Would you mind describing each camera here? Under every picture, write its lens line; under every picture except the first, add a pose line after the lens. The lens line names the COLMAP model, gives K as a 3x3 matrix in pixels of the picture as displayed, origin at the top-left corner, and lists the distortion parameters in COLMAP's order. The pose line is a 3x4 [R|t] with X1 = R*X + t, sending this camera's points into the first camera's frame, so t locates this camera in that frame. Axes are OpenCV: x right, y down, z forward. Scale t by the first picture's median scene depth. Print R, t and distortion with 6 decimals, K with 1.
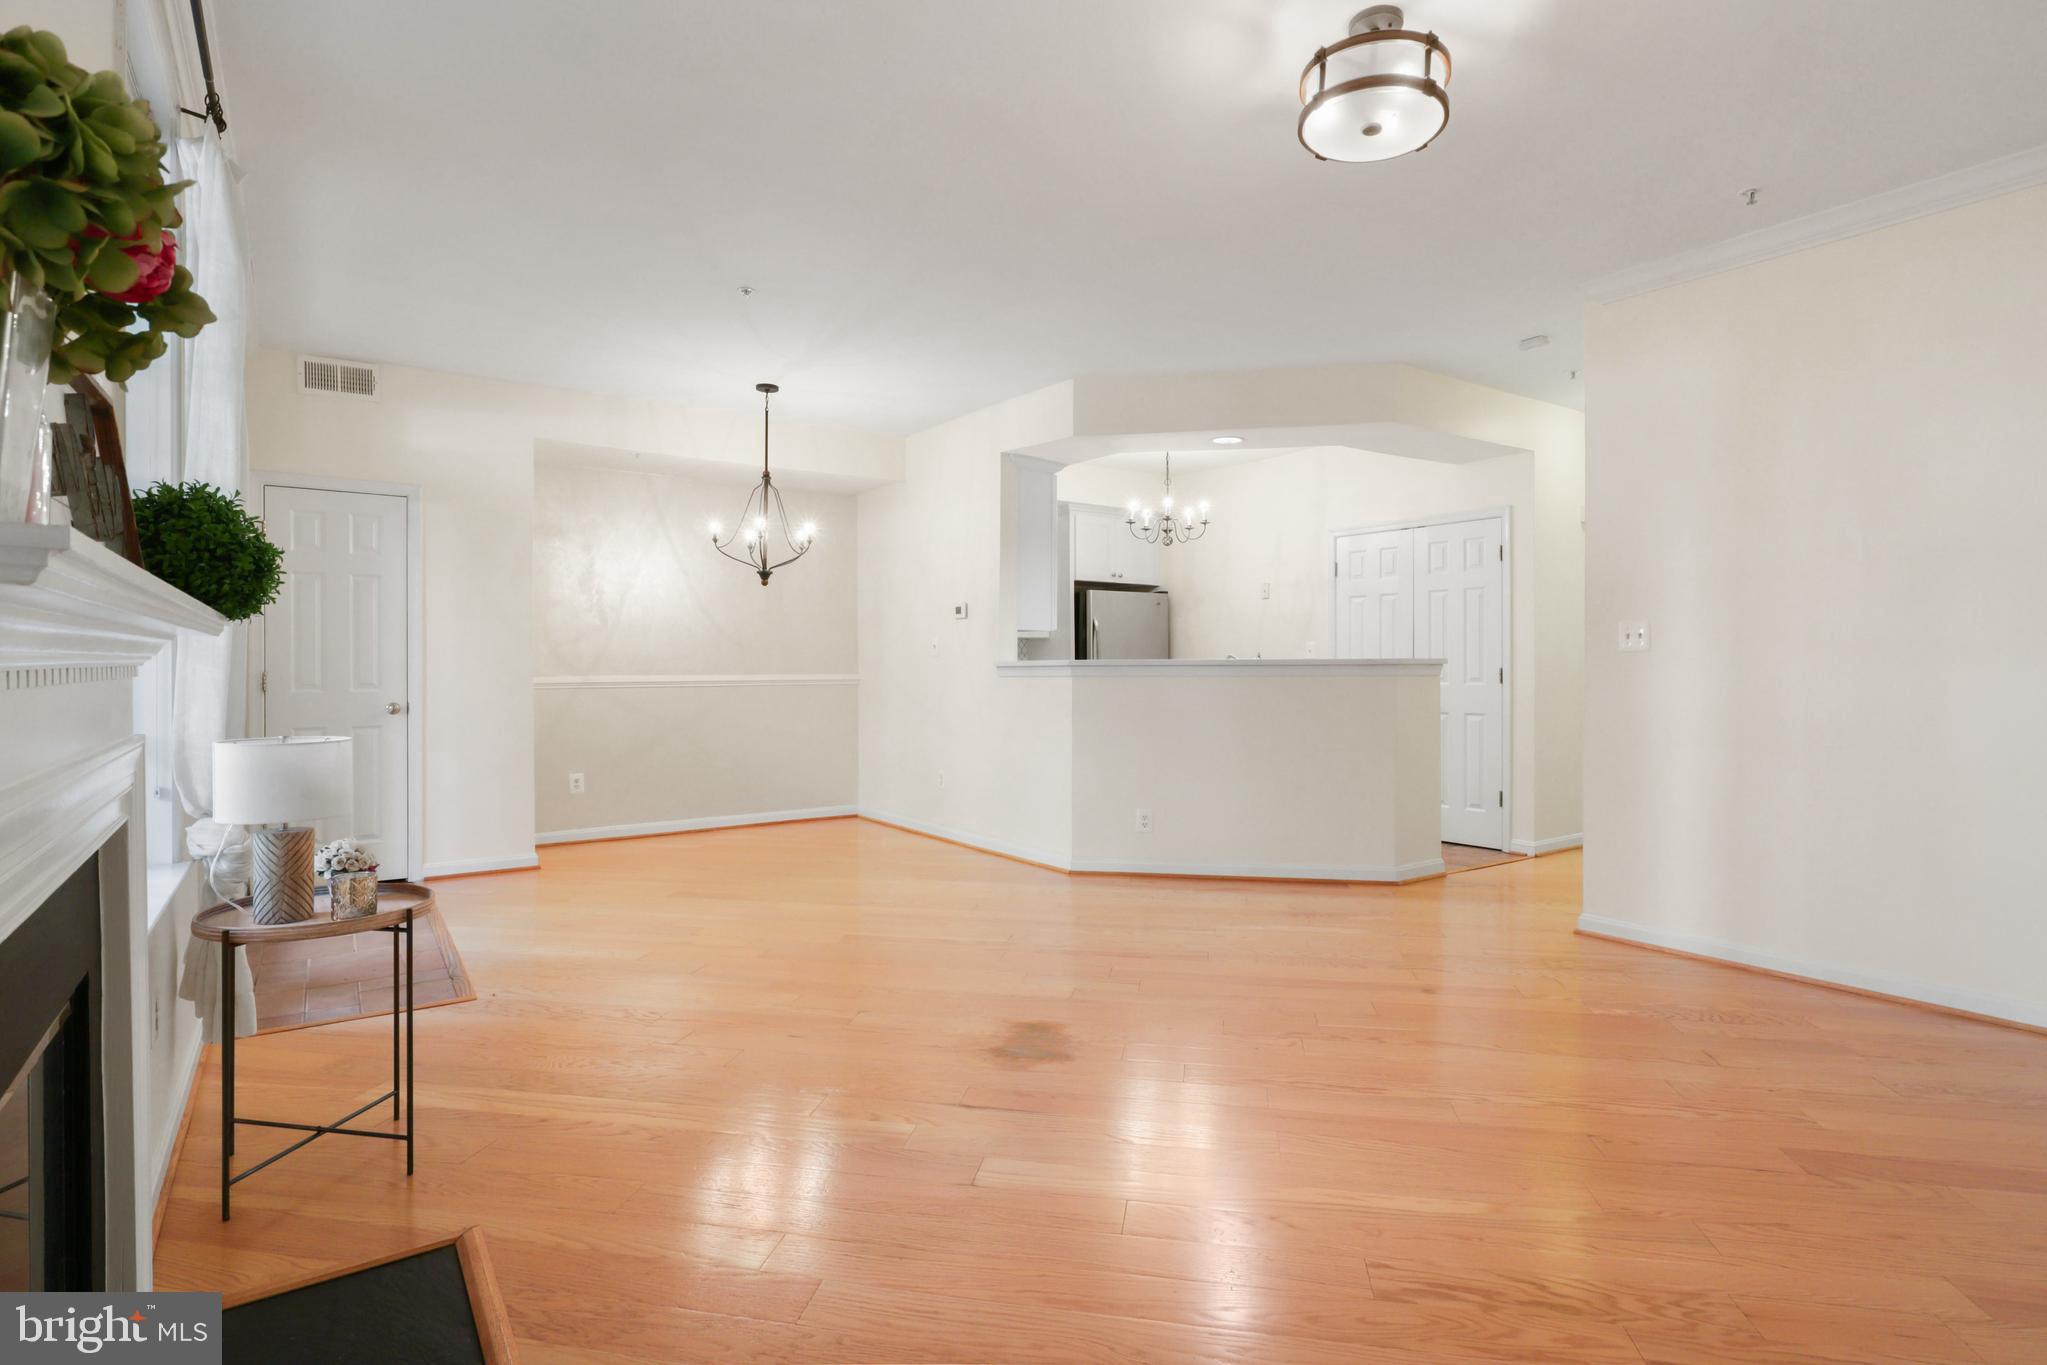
lens RADIAL K [[1021.4, 0, 1021.3], [0, 1021.4, 668.2], [0, 0, 1]] dist [-0.026222, 0.021541]
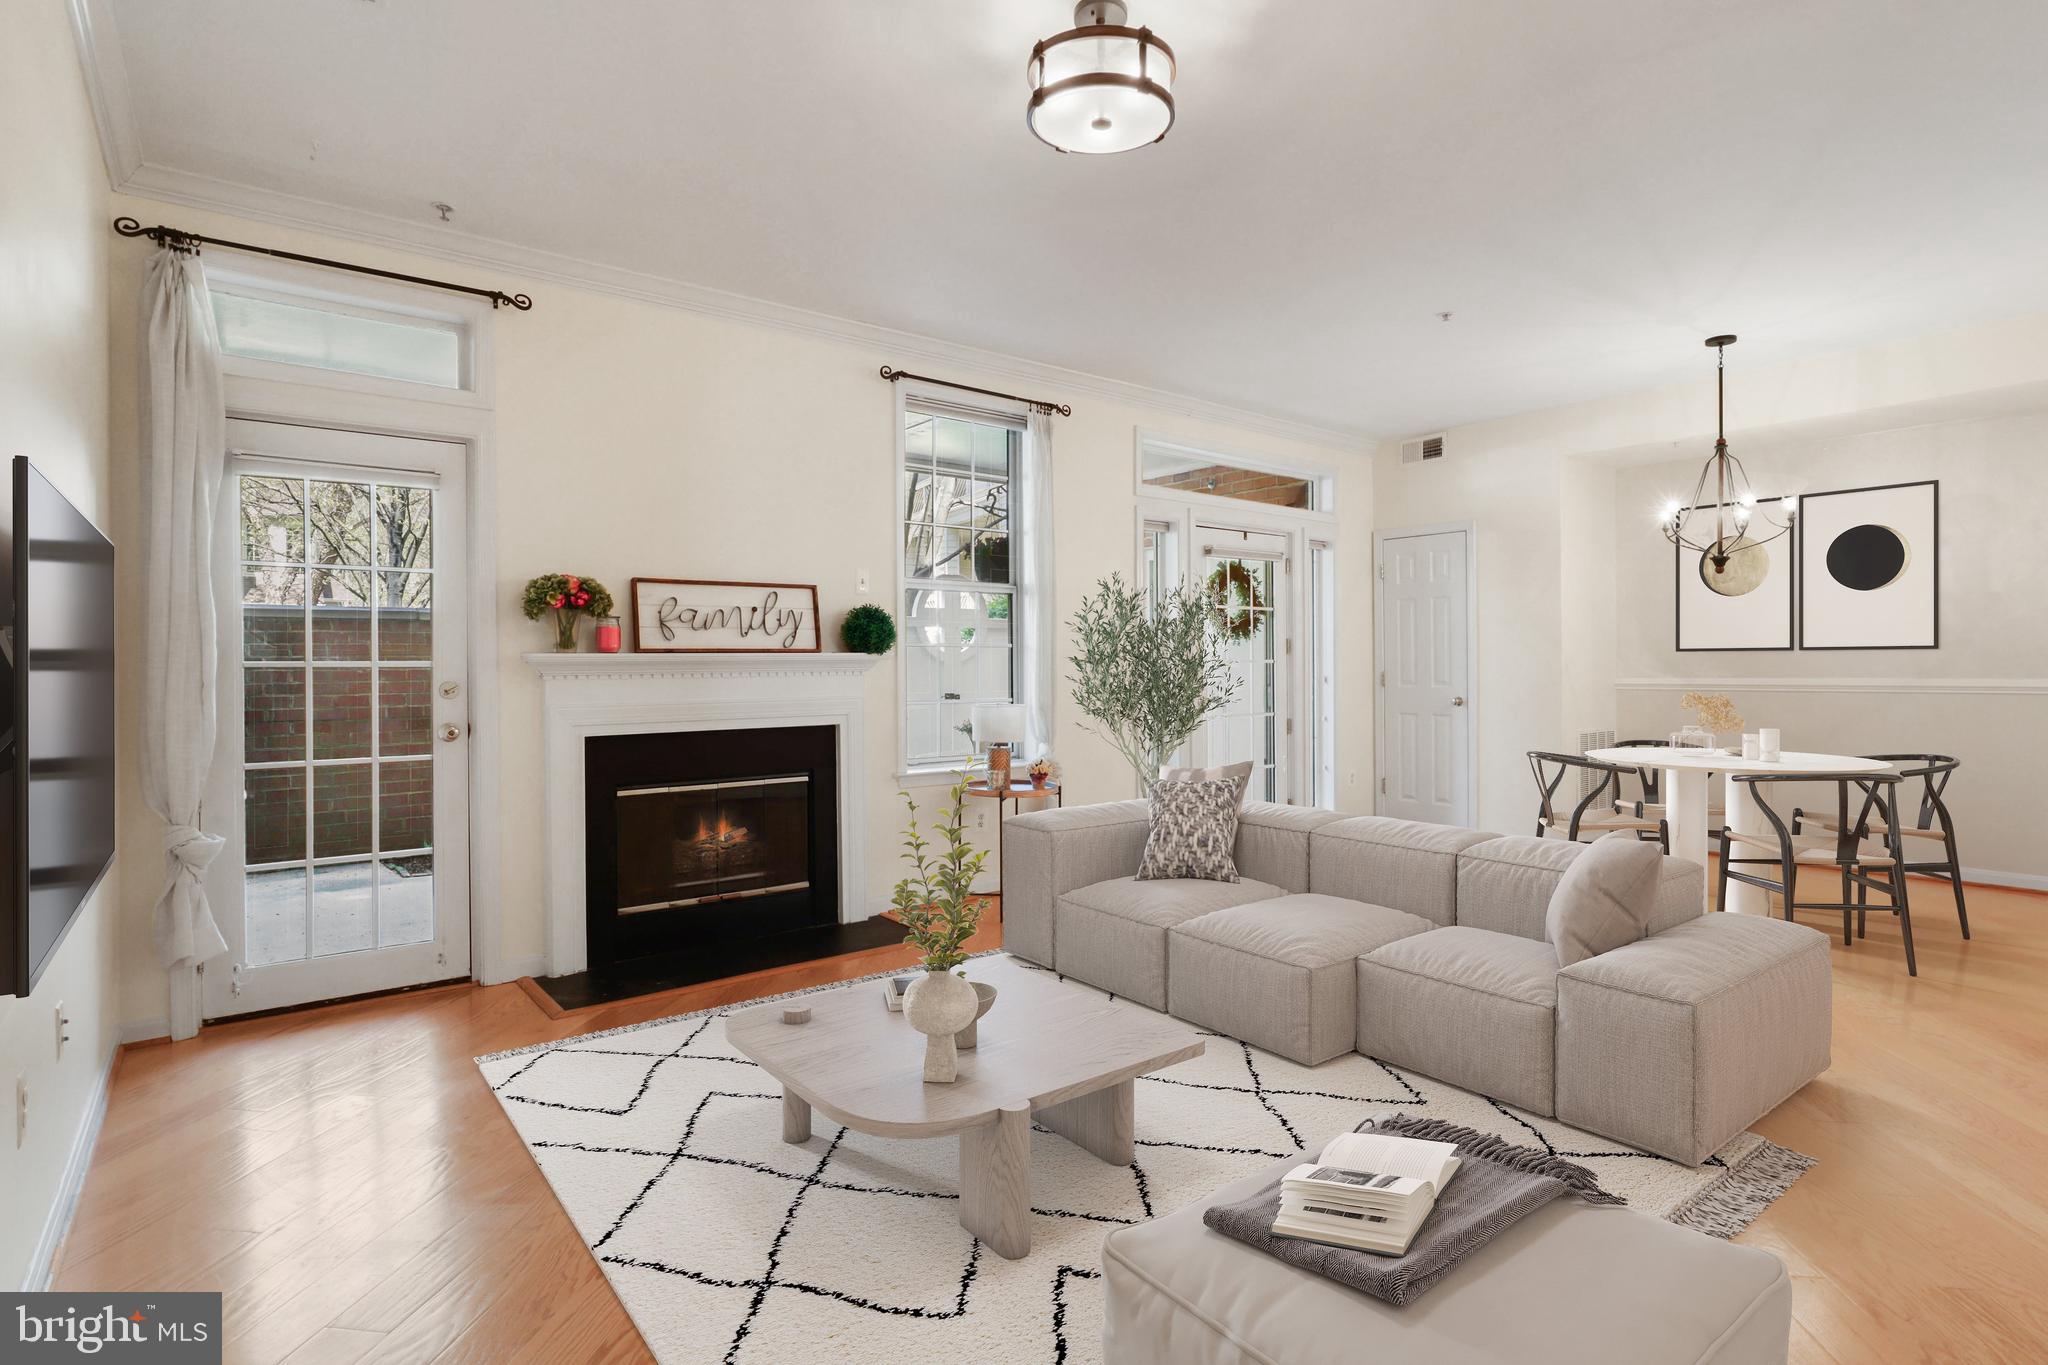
lens RADIAL K [[1021.9, 0, 1021.8], [0, 1021.9, 668.2], [0, 0, 1]] dist [-0.026222, 0.021541]
pose [[0.045961, 0.001029, -0.998943, 0.569165], [0.001545, 0.999998, 0.001101, -0.003507], [0.998942, -0.001594, 0.045959, 0.377766]]
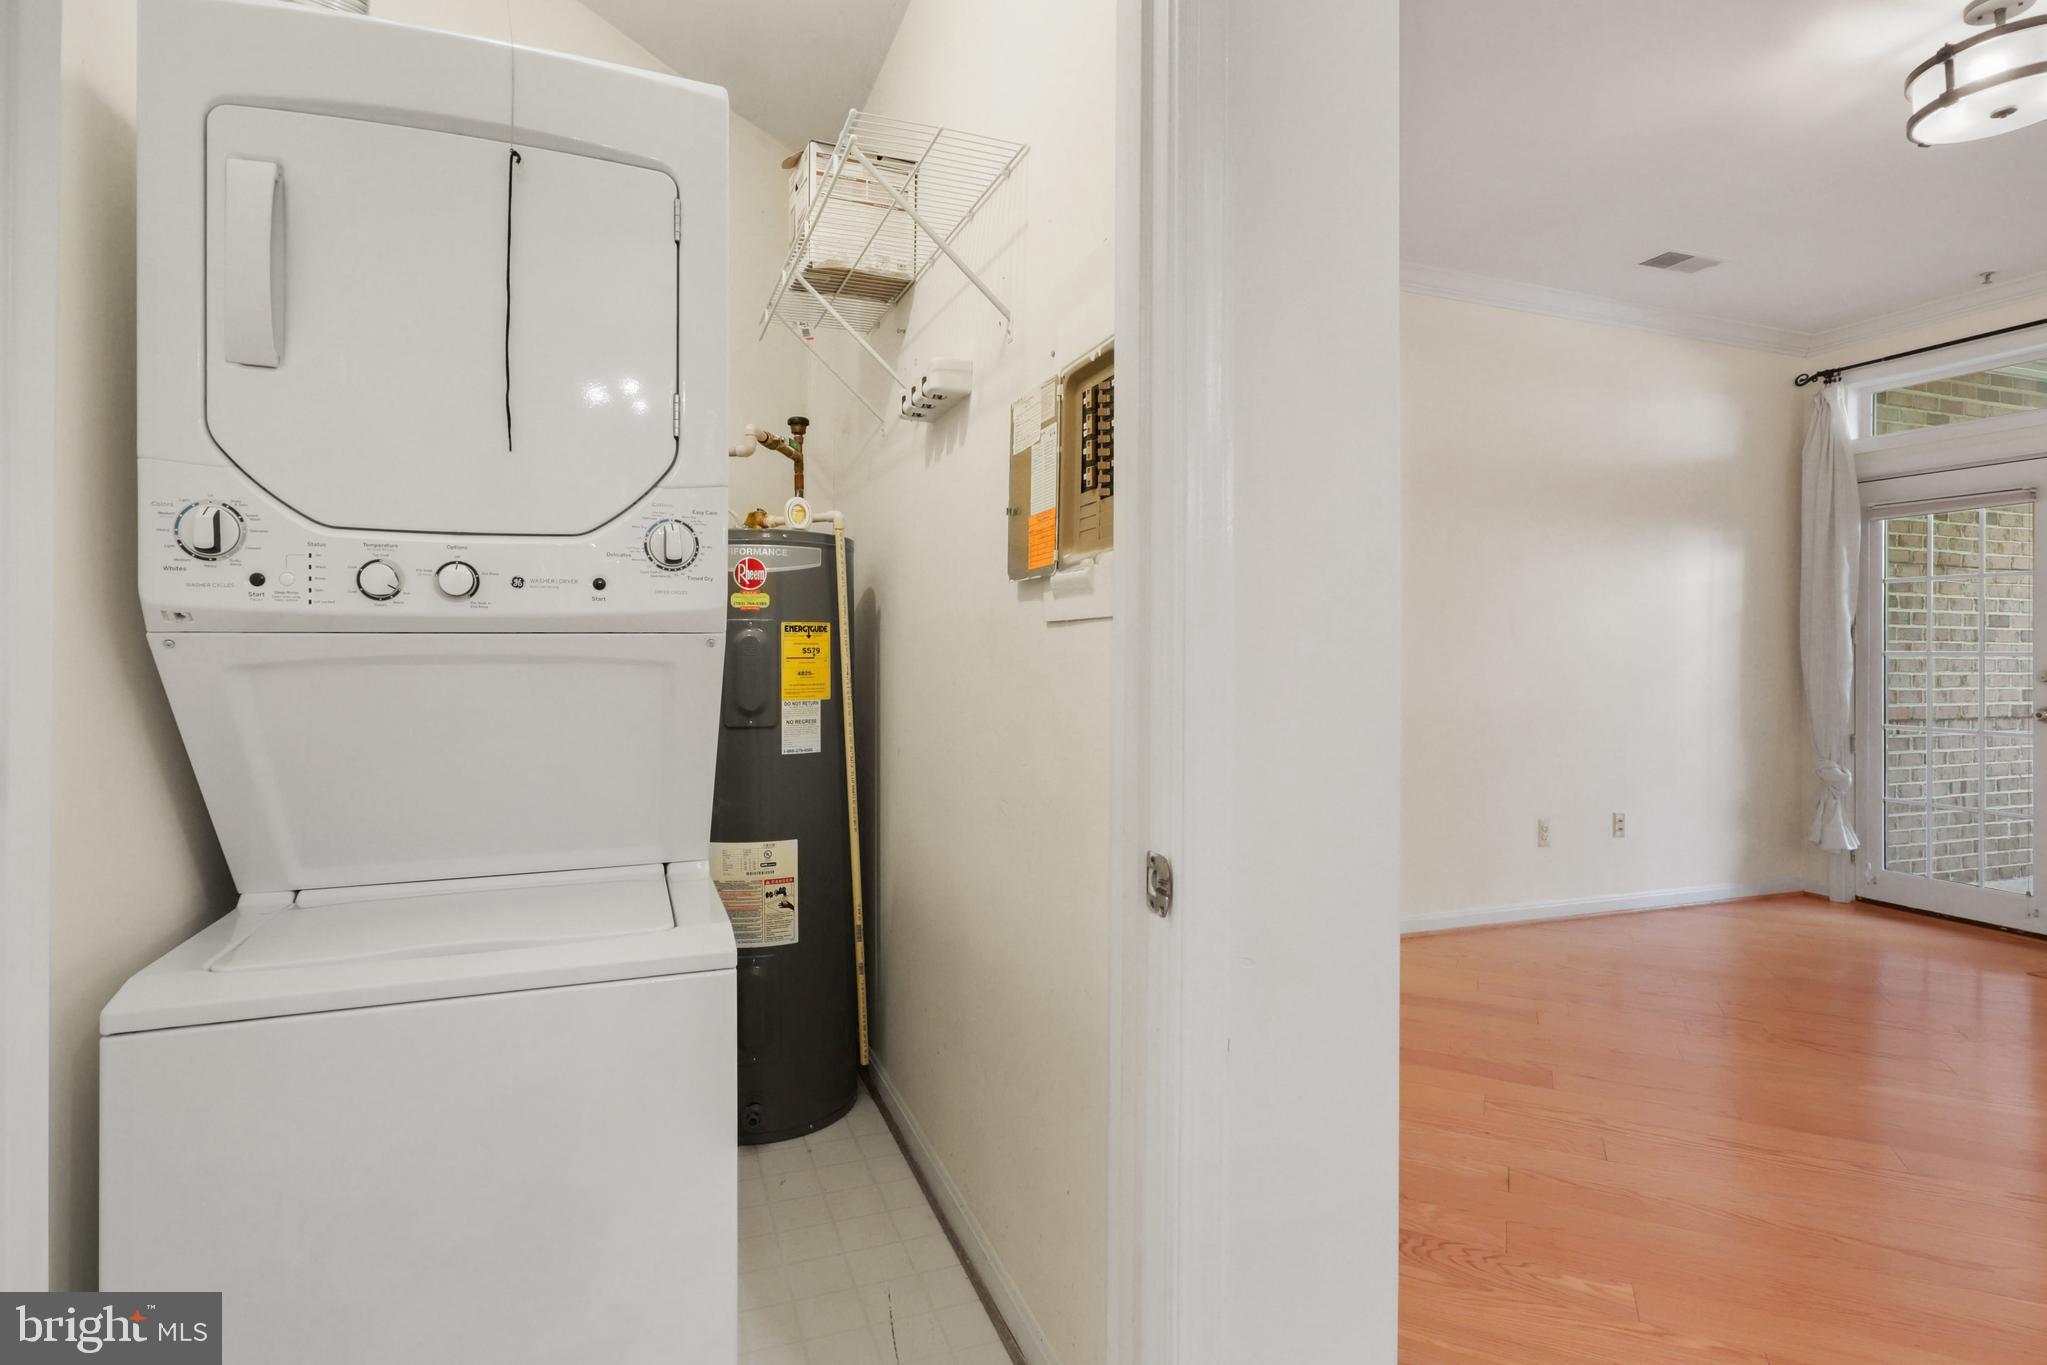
lens RADIAL K [[1031.4, 0, 1019.7], [0, 1031.4, 642.5], [0, 0, 1]] dist [-0.015614, 0.012743]
pose [[-0.968142, -0.006545, 0.250316, 0.433118], [-0.007694, 0.999964, -0.003612, -0.006127], [-0.250283, -0.005423, -0.968158, 0.941949]]
